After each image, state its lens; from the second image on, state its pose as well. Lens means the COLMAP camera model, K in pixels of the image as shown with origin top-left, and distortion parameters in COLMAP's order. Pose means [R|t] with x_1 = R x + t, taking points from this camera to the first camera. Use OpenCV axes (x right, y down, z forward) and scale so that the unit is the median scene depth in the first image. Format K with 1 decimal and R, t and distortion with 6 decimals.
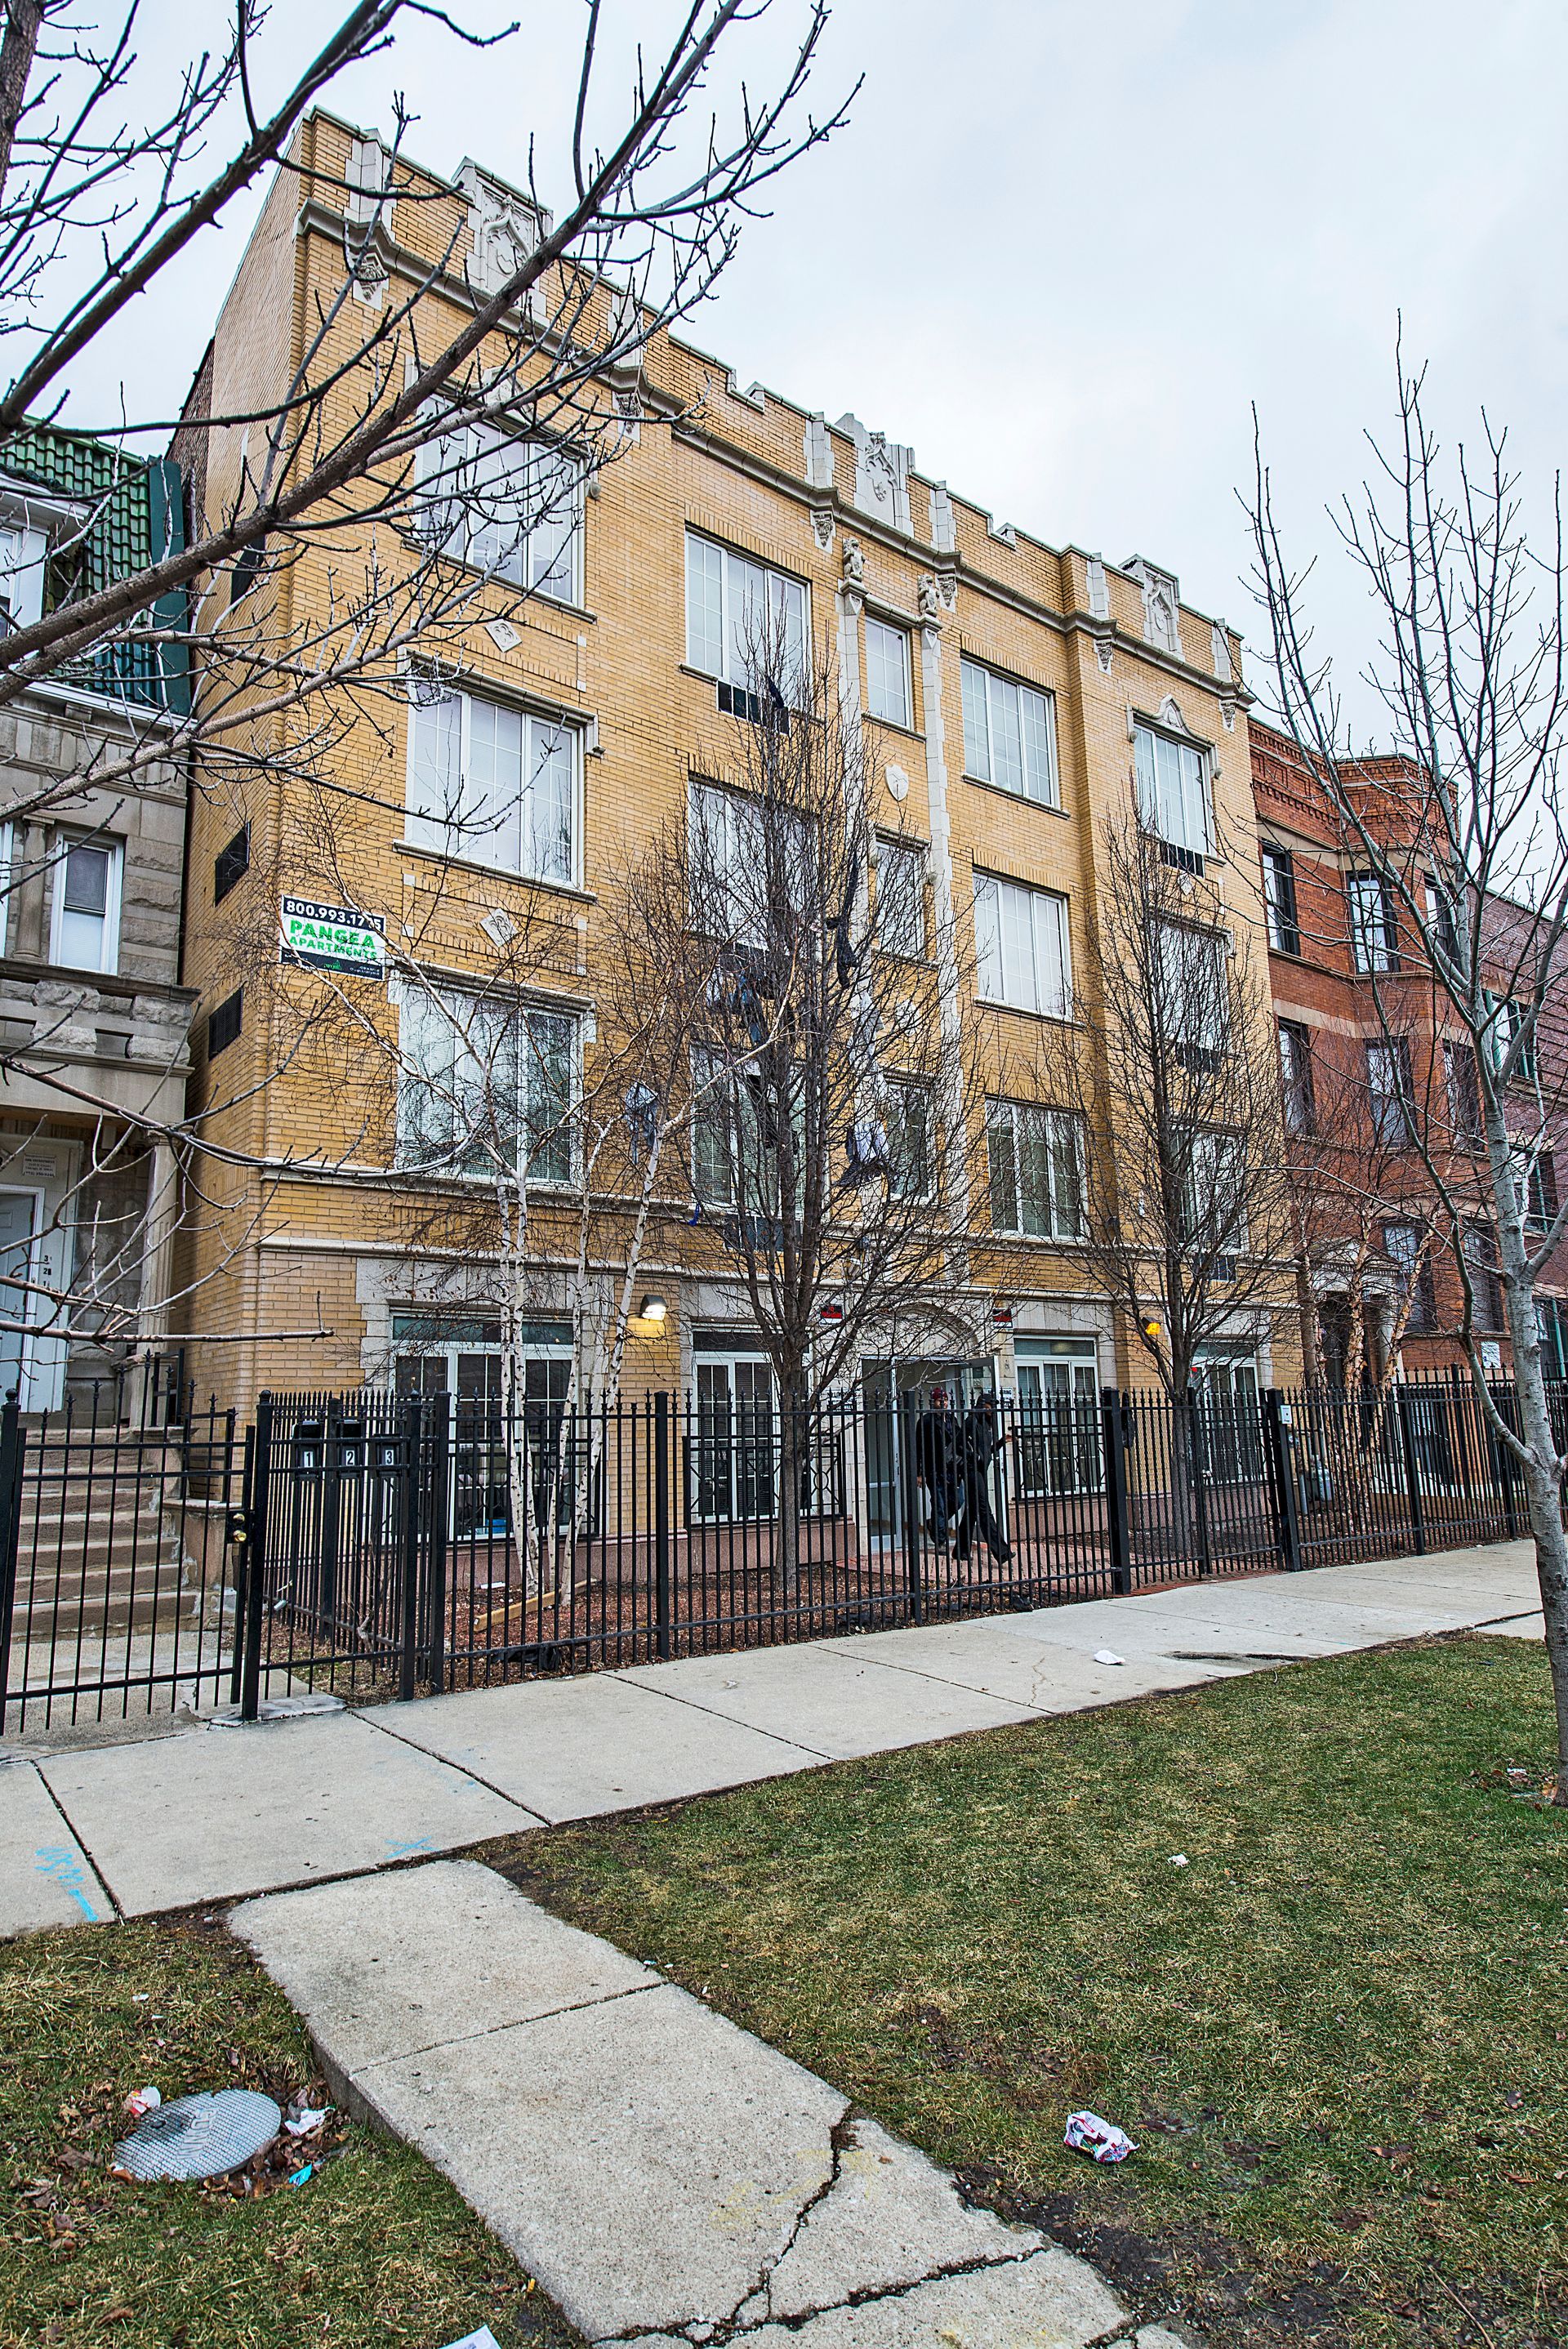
lens RADIAL K [[1299.2, 0, 782.2], [0, 1299.2, 1181.9], [0, 0, 1]] dist [0.015309, -0.014770]
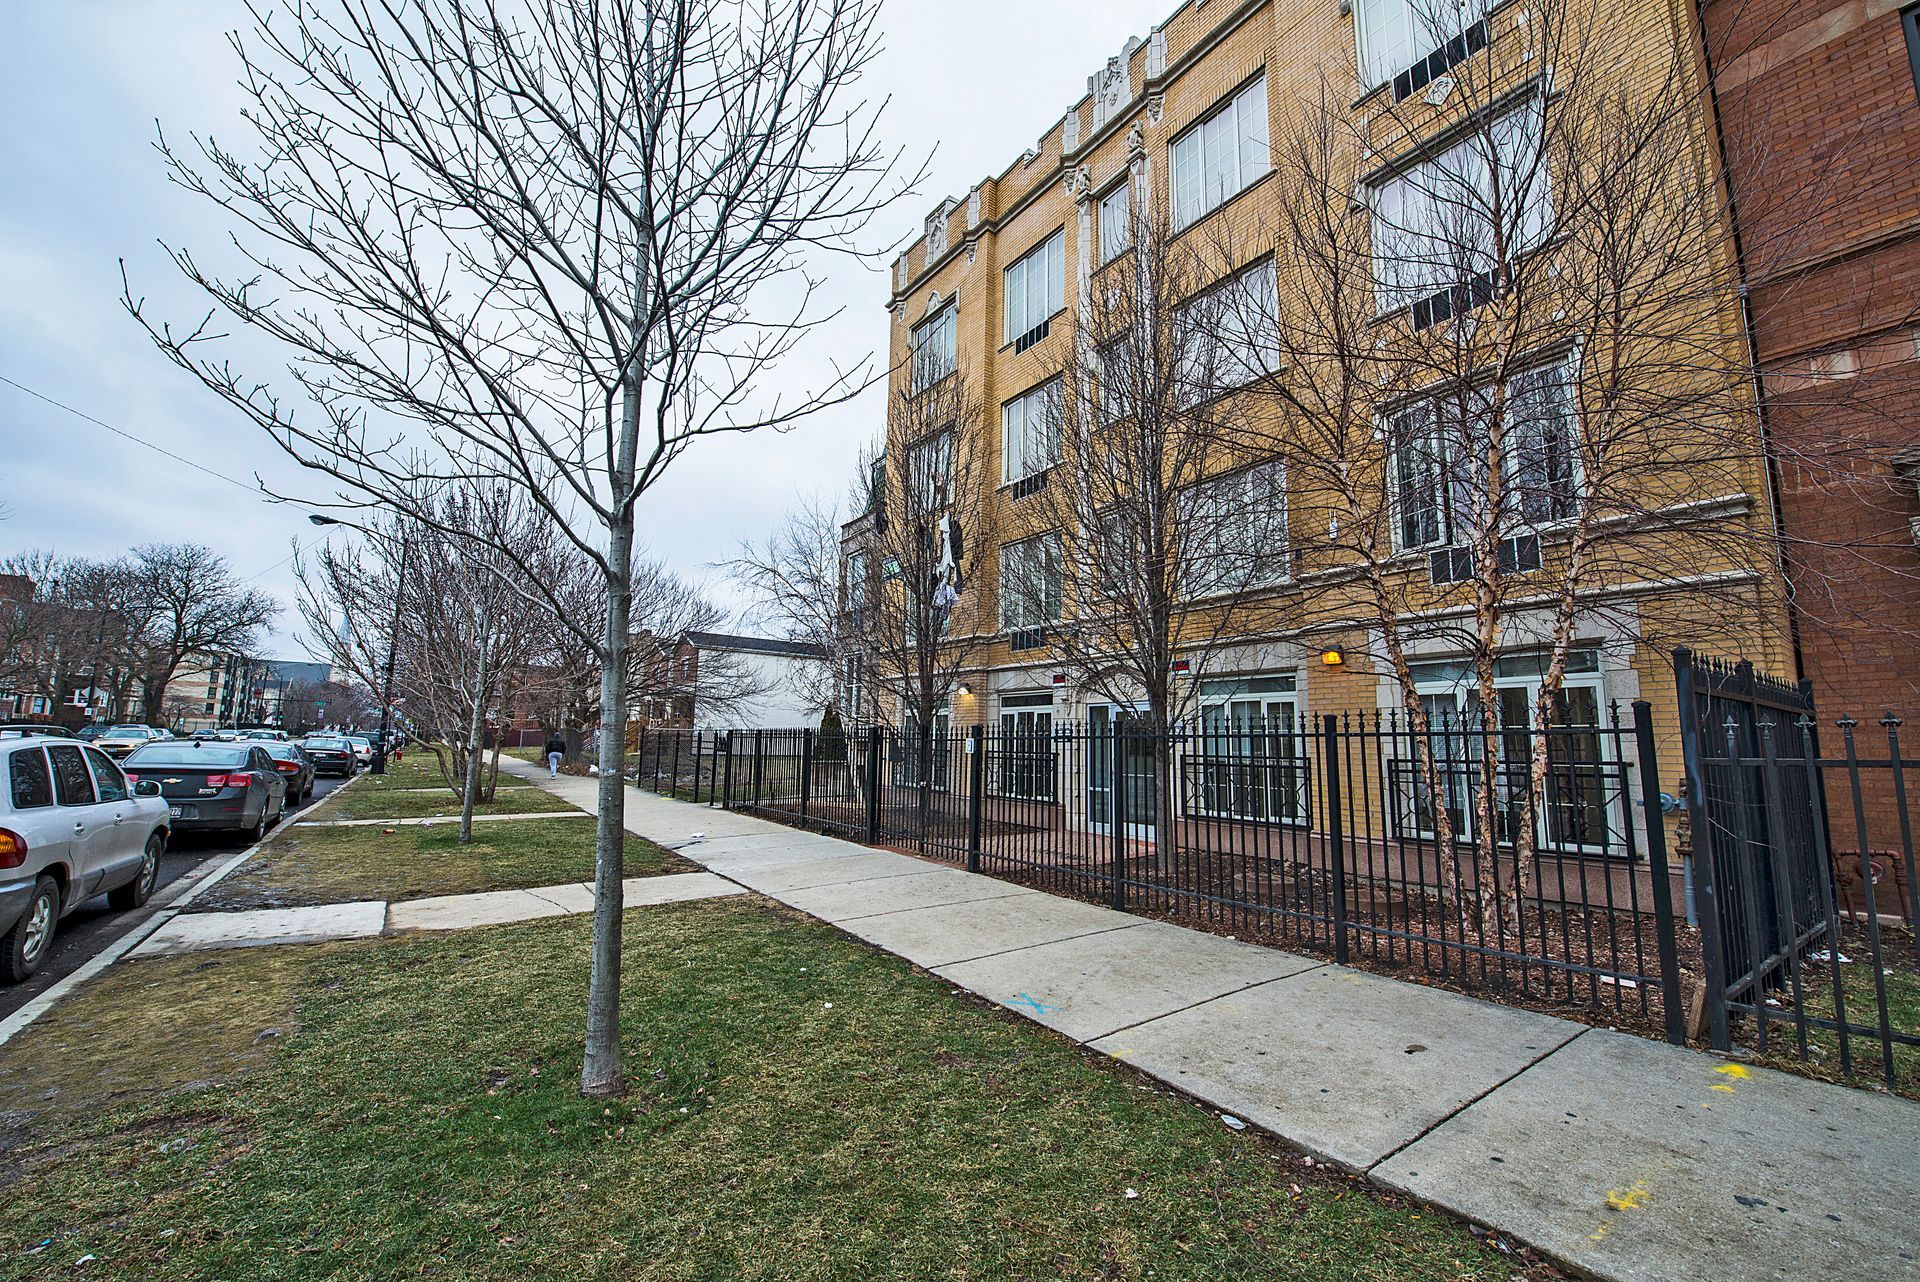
lens RADIAL K [[753.9, 0, 970.4], [0, 753.9, 631.9], [0, 0, 1]] dist [-0.017544, -0.001466]
pose [[-0.009378, -0.126545, -0.991917, 0.833323], [0.168352, 0.977601, -0.126311, 0.121498], [0.985682, -0.168175, 0.012136, 0.755085]]
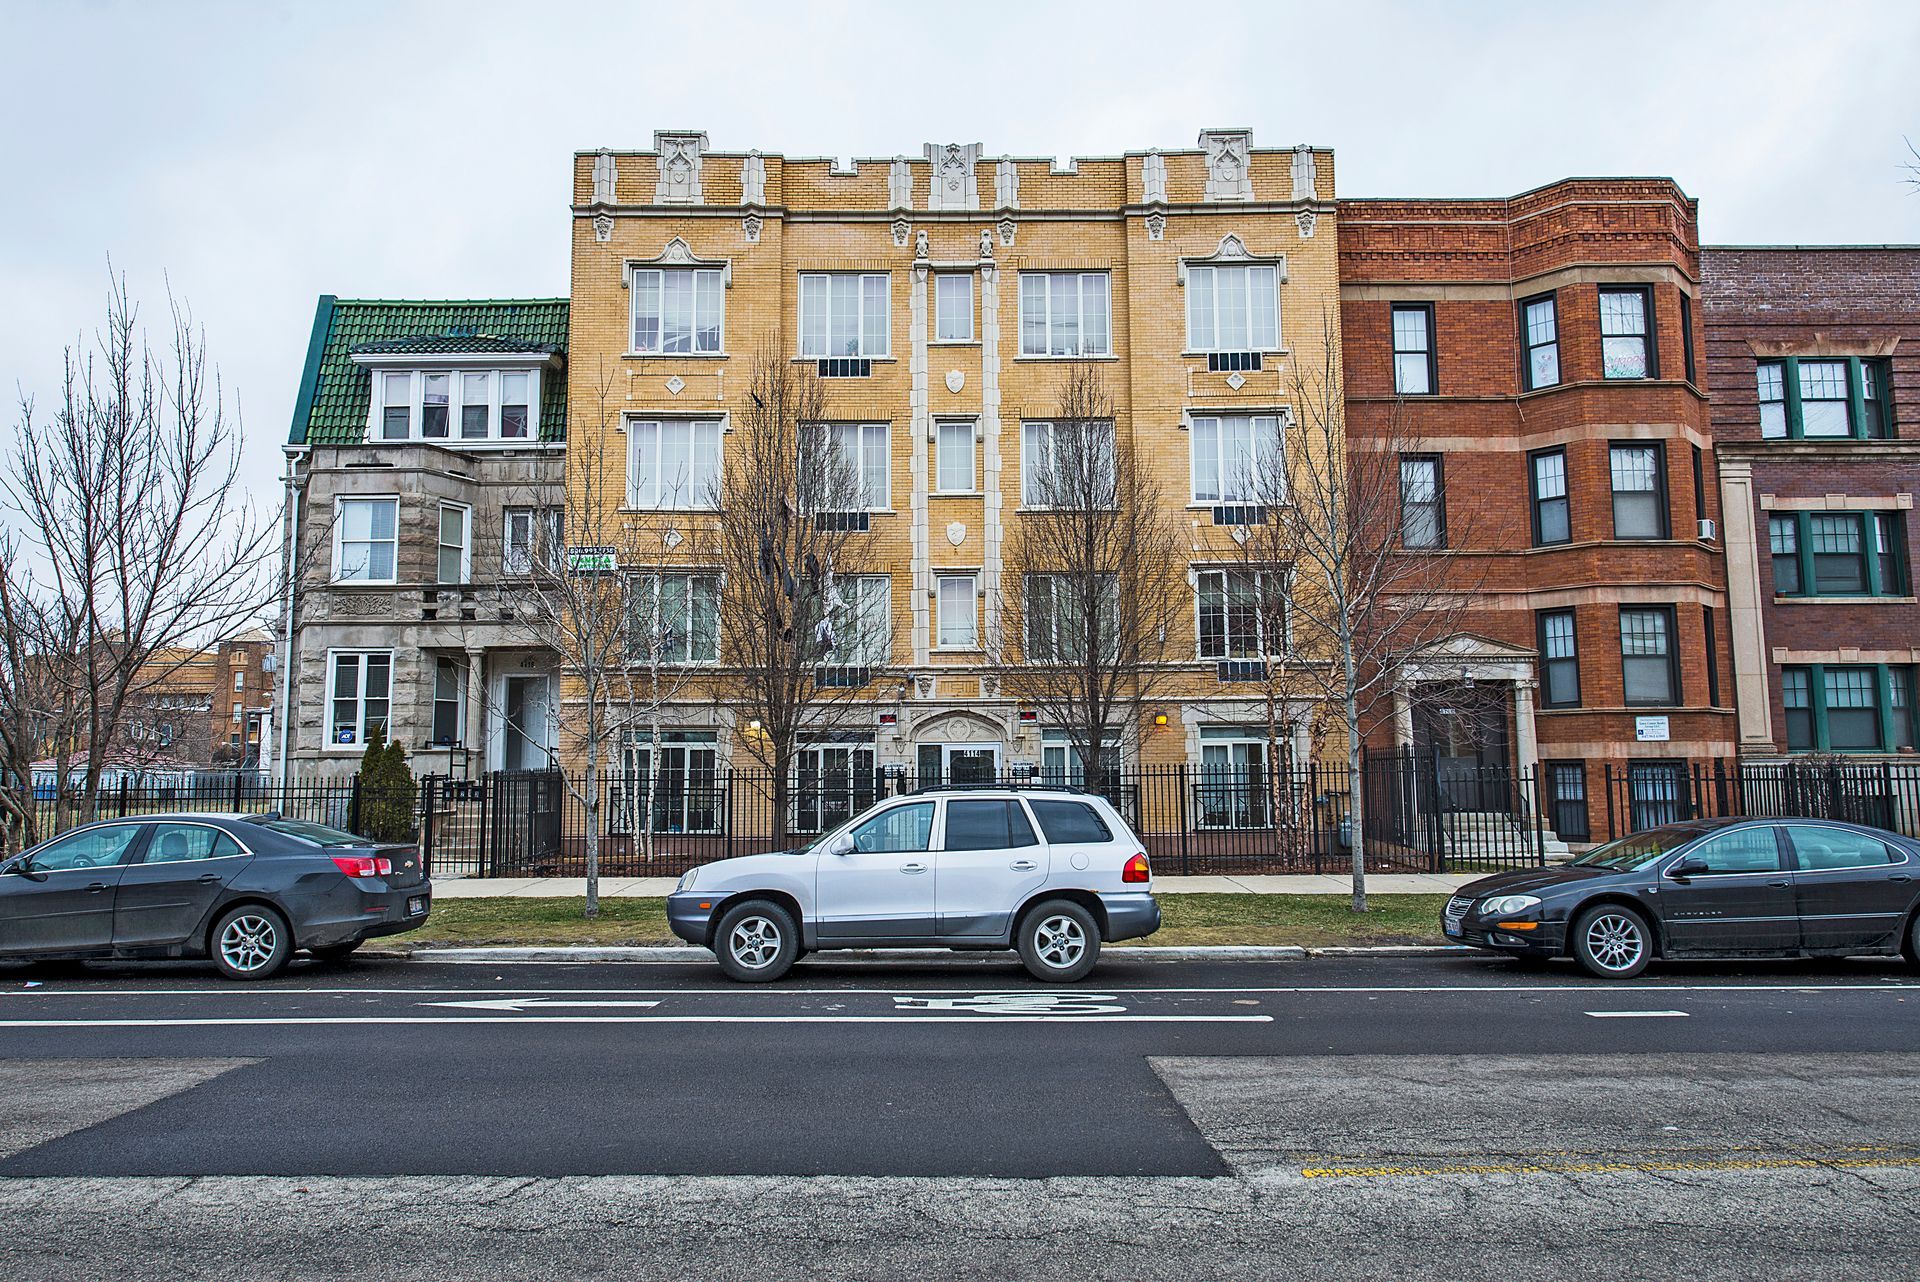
lens RADIAL K [[1321.0, 0, 943.6], [0, 1321.0, 633.0], [0, 0, 1]] dist [0.004320, 0.001399]
pose [[0.810767, -0.065338, -0.581711, 0.961013], [0.098235, 0.994845, 0.025175, -0.043373], [0.577067, -0.077555, 0.813006, -0.324450]]
